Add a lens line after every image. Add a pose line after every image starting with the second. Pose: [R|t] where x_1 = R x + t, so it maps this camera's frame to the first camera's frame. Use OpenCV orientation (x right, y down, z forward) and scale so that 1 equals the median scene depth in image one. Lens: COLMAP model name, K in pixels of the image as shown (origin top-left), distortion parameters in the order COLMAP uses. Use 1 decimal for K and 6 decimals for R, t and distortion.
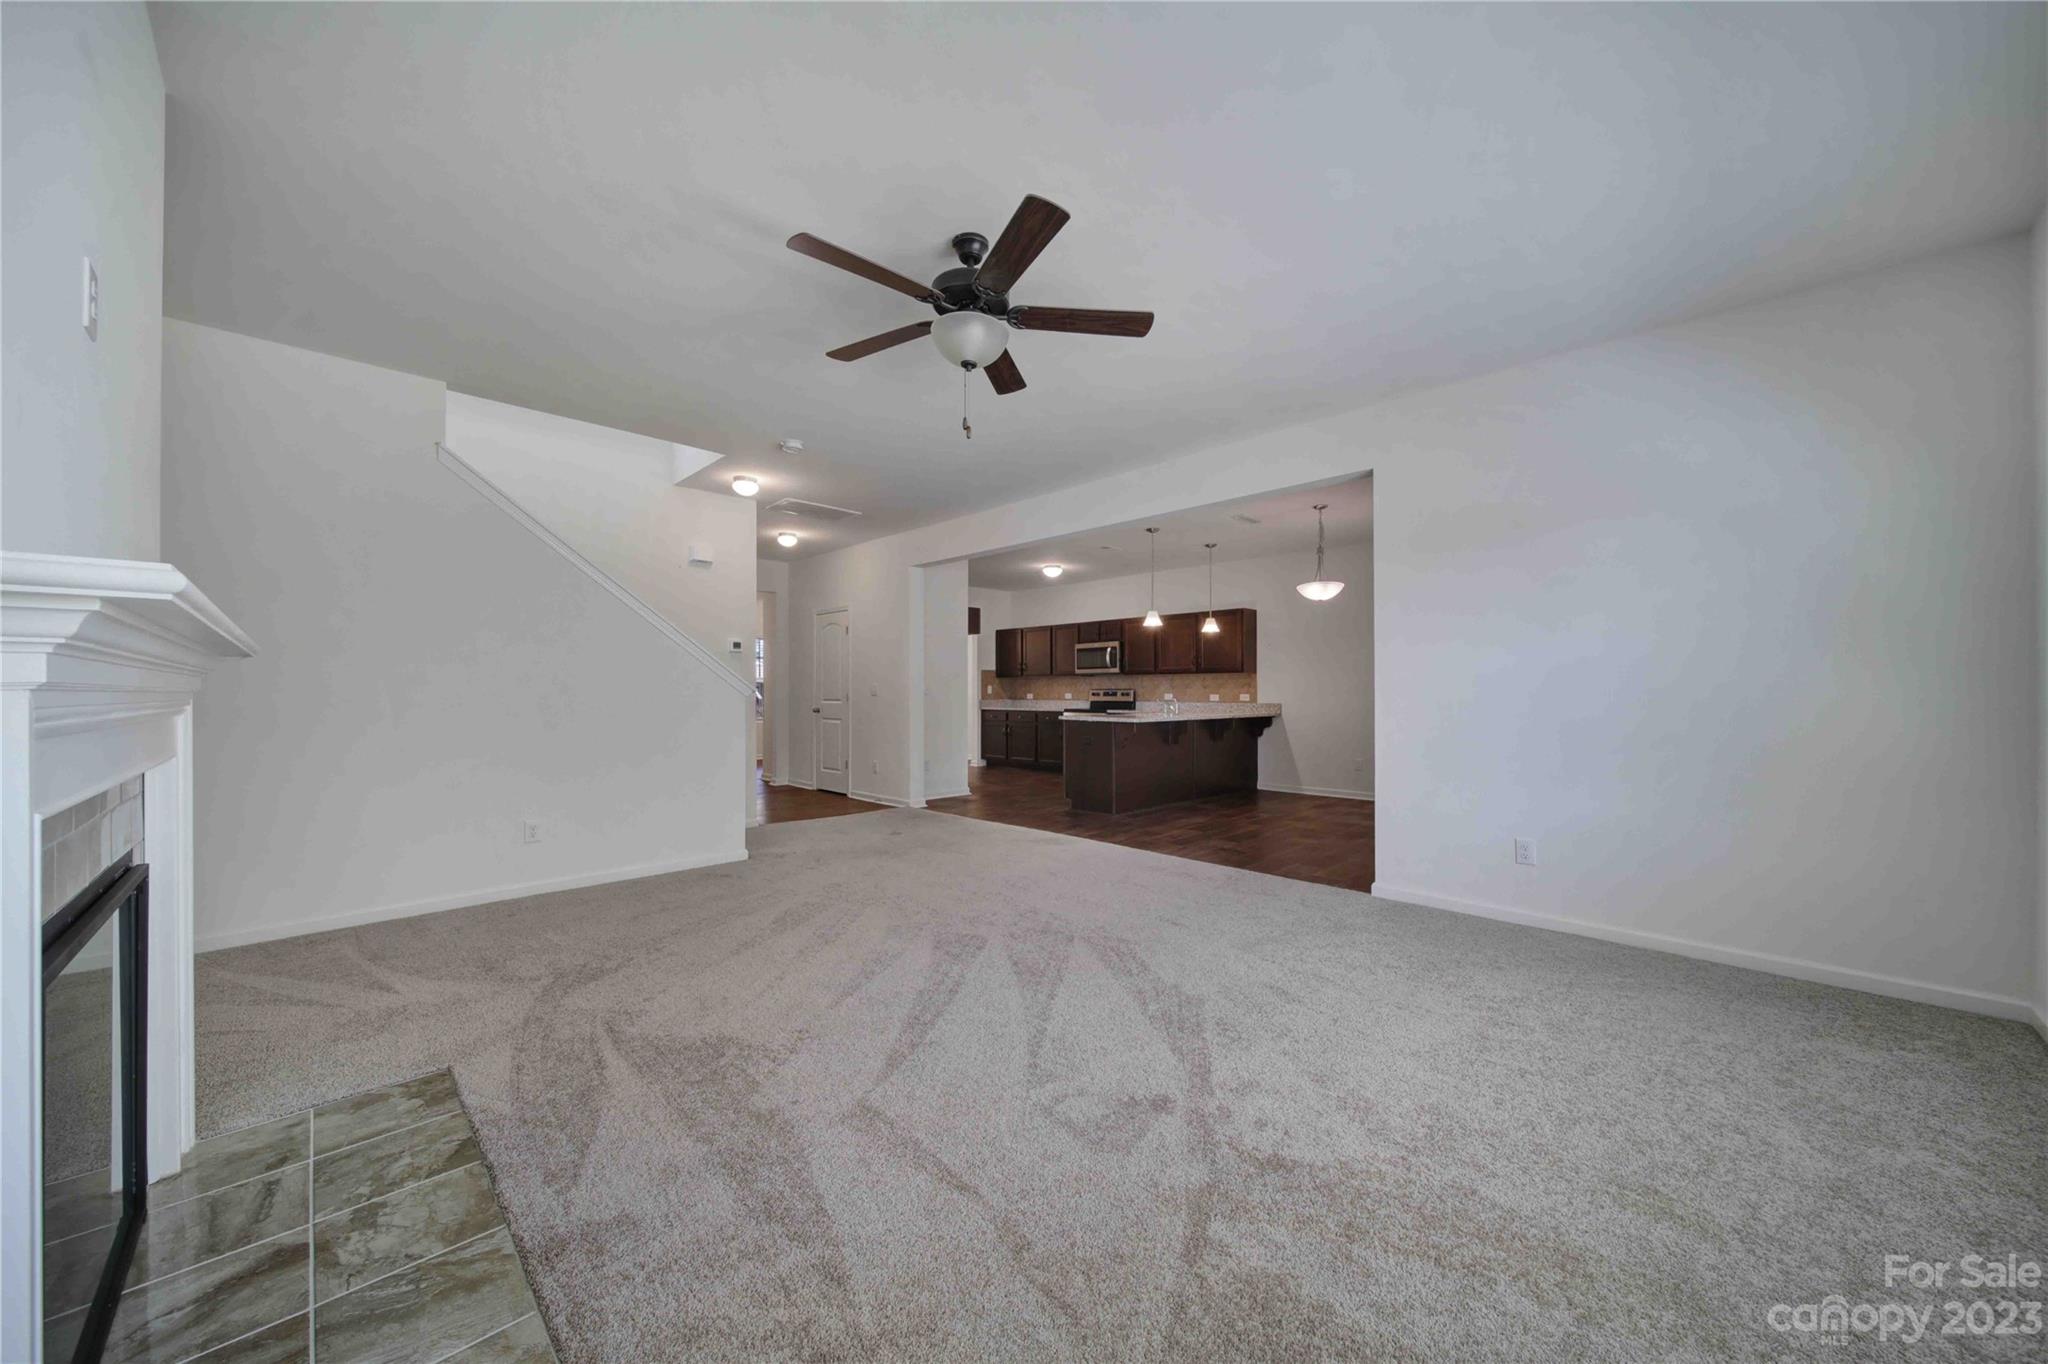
lens RADIAL K [[725.0, 0, 1025.8], [0, 725.0, 694.7], [0, 0, 1]] dist [0.000949, 0.000089]
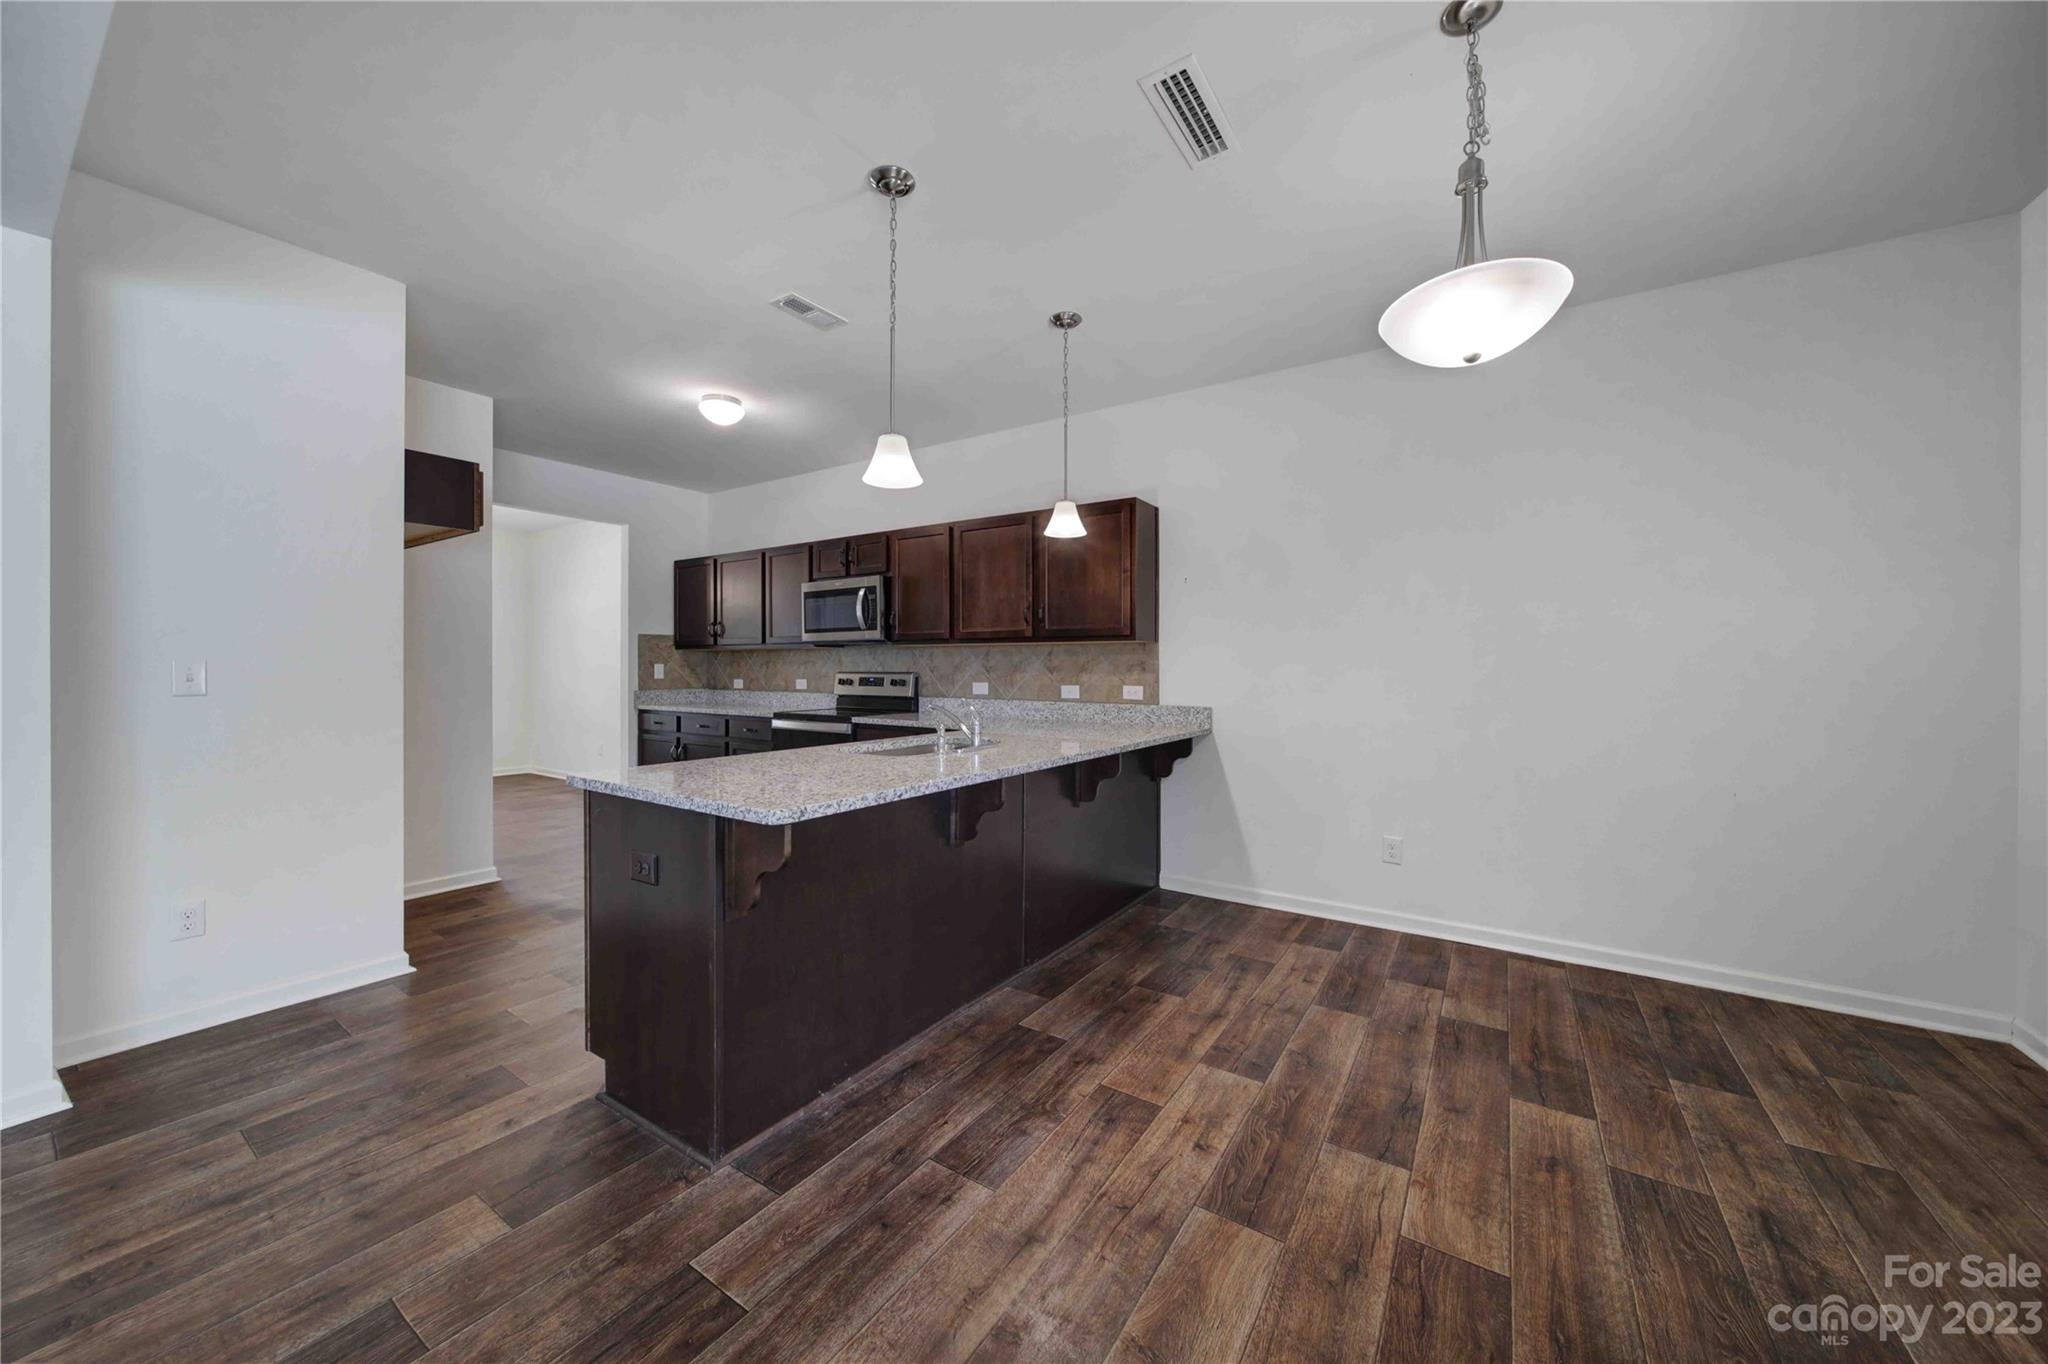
lens RADIAL K [[725.0, 0, 1026.8], [0, 725.0, 673.2], [0, 0, 1]] dist [0.000949, 0.000089]
pose [[0.978240, 0.002665, 0.207458, 0.122928], [-0.002996, 0.999995, 0.001282, -0.008328], [-0.207453, -0.001875, 0.978243, 0.498915]]
